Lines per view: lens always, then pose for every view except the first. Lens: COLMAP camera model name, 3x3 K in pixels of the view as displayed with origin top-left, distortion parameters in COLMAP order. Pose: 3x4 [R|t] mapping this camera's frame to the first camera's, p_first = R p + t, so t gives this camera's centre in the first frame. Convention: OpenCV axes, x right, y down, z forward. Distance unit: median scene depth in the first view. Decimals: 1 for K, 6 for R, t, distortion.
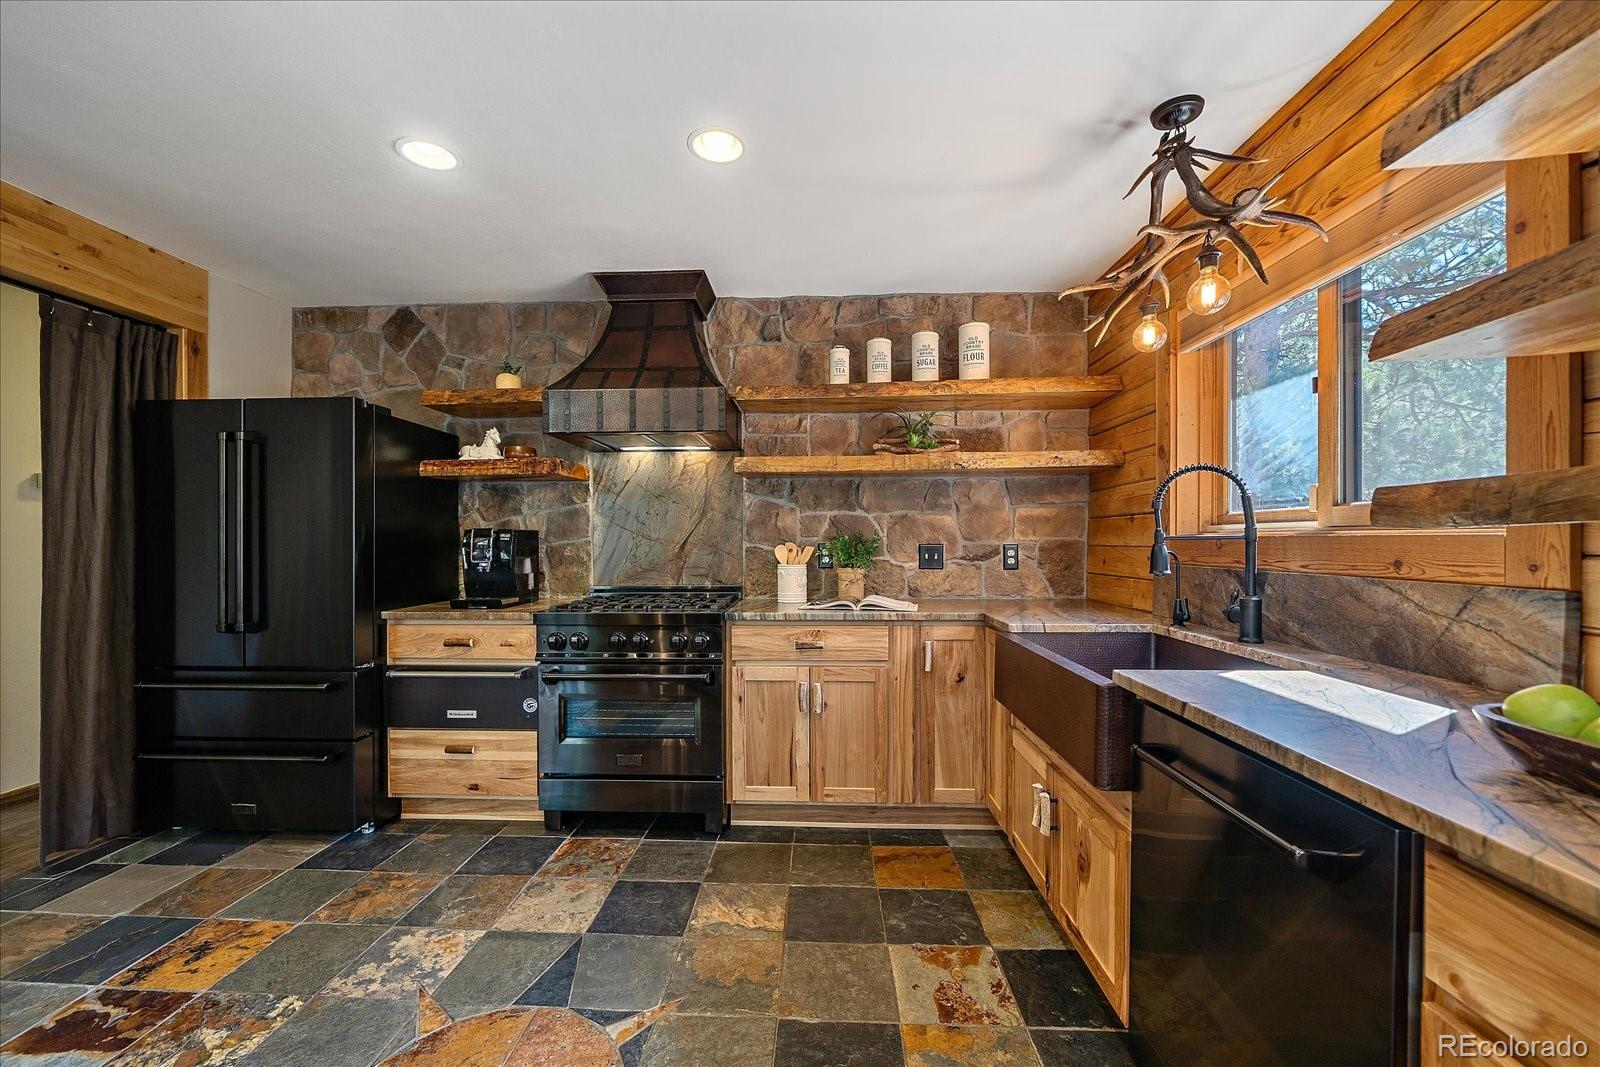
lens RADIAL K [[656.1, 0, 812.1], [0, 656.1, 540.9], [0, 0, 1]] dist [-0.022947, -0.000443]
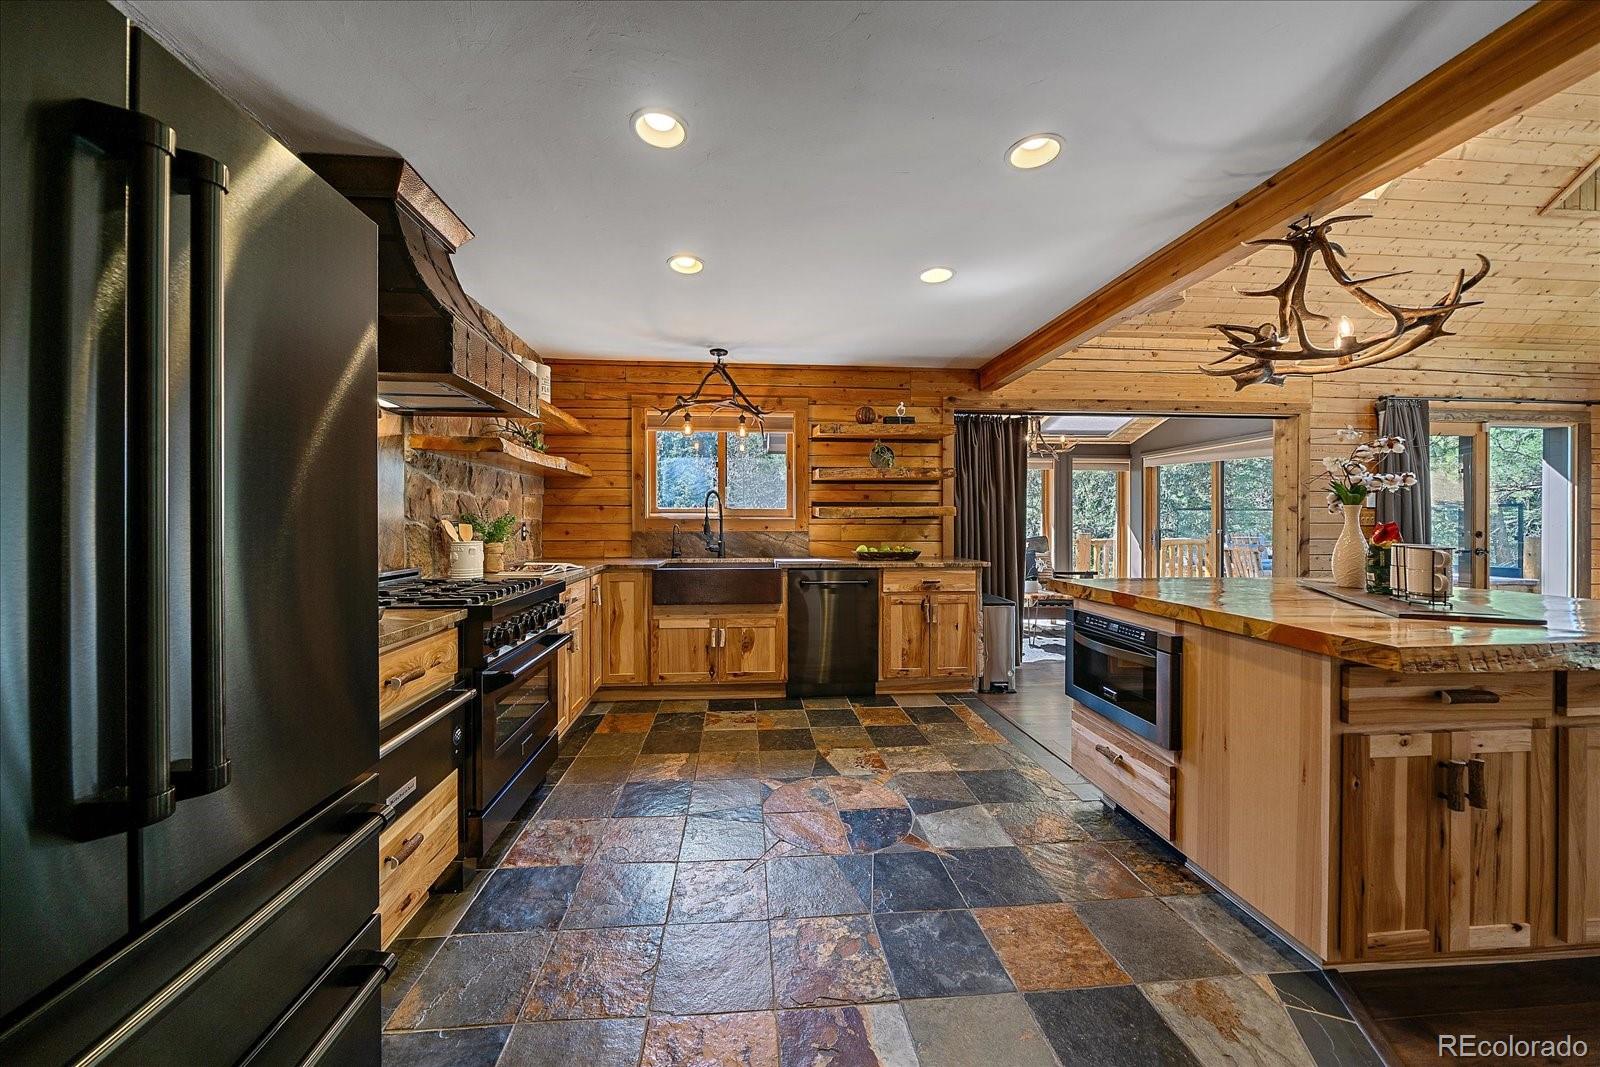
lens RADIAL K [[549.2, 0, 801.7], [0, 549.2, 522.0], [0, 0, 1]] dist [-0.006895, 0.000554]
pose [[-0.141974, -0.009498, 0.989825, -1.567040], [-0.001635, 0.999955, 0.009361, -0.014741], [-0.989869, -0.000289, -0.141983, 0.960923]]
